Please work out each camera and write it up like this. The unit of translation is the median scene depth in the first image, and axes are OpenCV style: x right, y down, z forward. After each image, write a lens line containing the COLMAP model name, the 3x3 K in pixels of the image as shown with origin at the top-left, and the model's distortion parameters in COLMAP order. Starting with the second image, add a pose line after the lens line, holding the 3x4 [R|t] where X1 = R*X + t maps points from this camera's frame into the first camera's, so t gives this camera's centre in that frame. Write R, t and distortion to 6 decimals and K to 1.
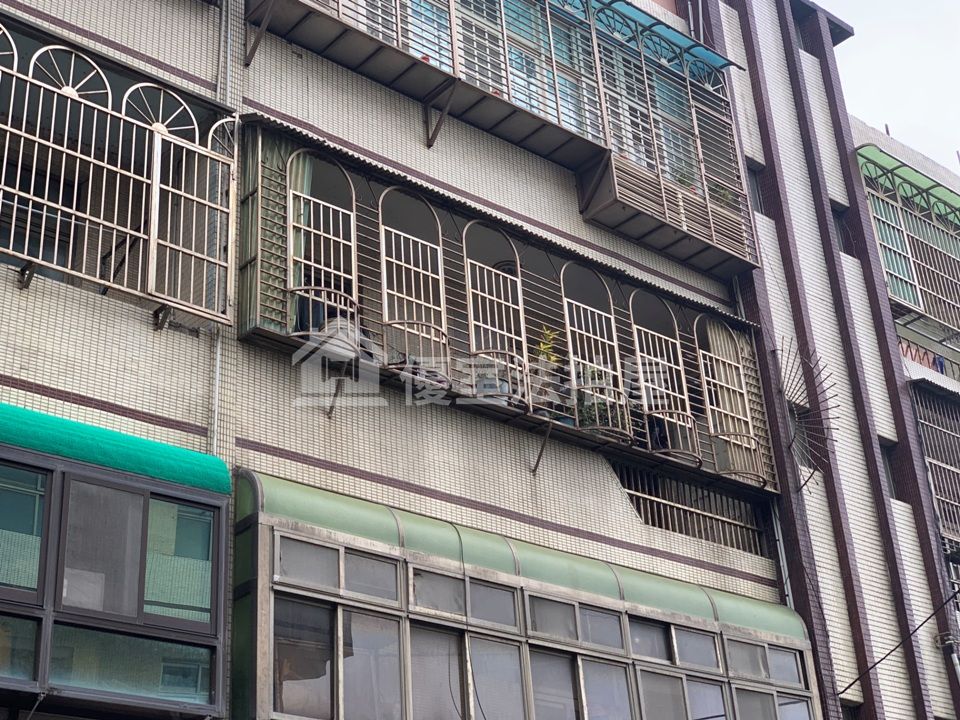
lens RADIAL K [[1503.6, 0, 455.1], [0, 1503.6, 343.9], [0, 0, 1]] dist [0.016851, 0.139700]
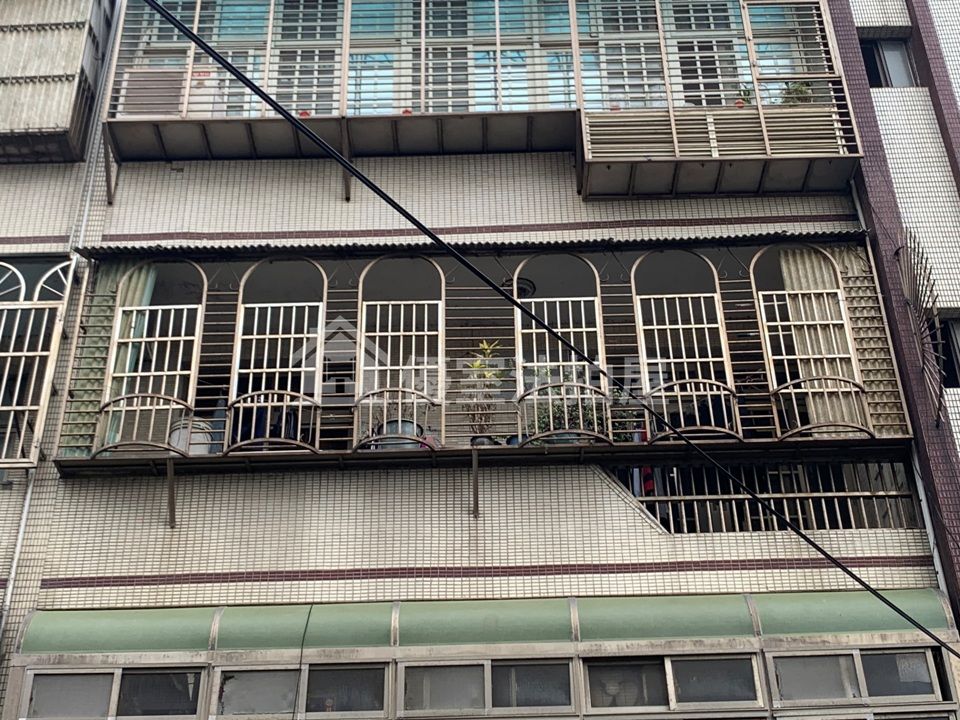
lens RADIAL K [[1418.4, 0, 480.0], [0, 1418.4, 360.0], [0, 0, 1]] dist [0.165847, -0.542423]
pose [[0.755214, -0.341871, -0.559264, 0.522918], [0.287103, 0.939542, -0.186635, 0.153234], [0.589257, -0.019617, 0.807708, 0.370013]]
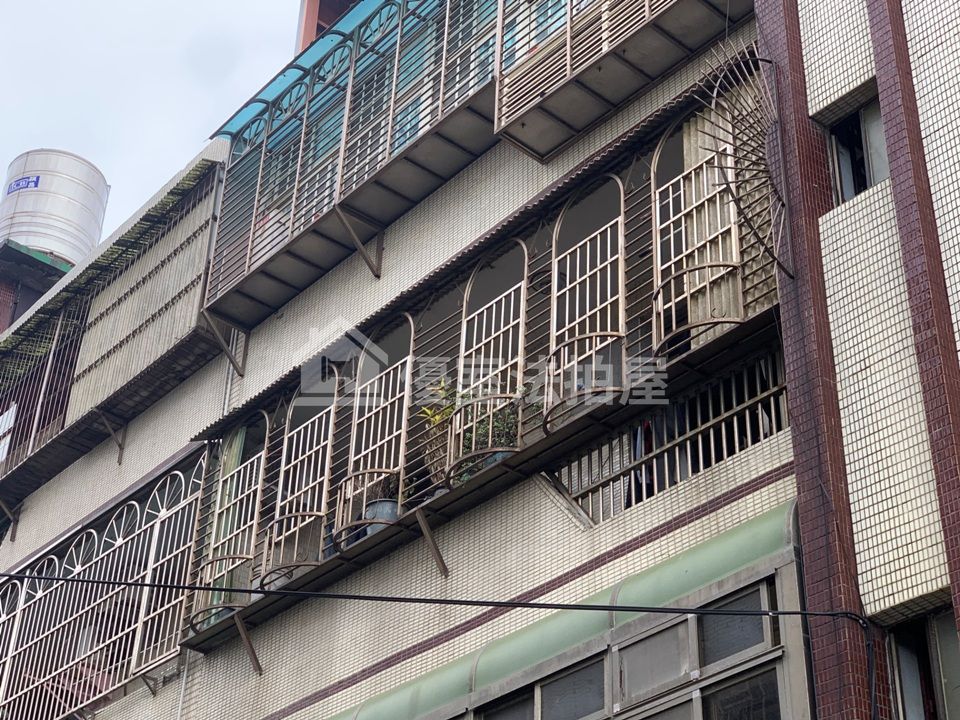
lens RADIAL K [[1646.8, 0, 478.0], [0, 1646.8, 348.5], [0, 0, 1]] dist [-0.013257, 0.353290]
pose [[0.006651, -0.525053, -0.851044, 0.818520], [0.436898, 0.767062, -0.469826, 0.395839], [0.899486, -0.368695, 0.234496, 0.862963]]
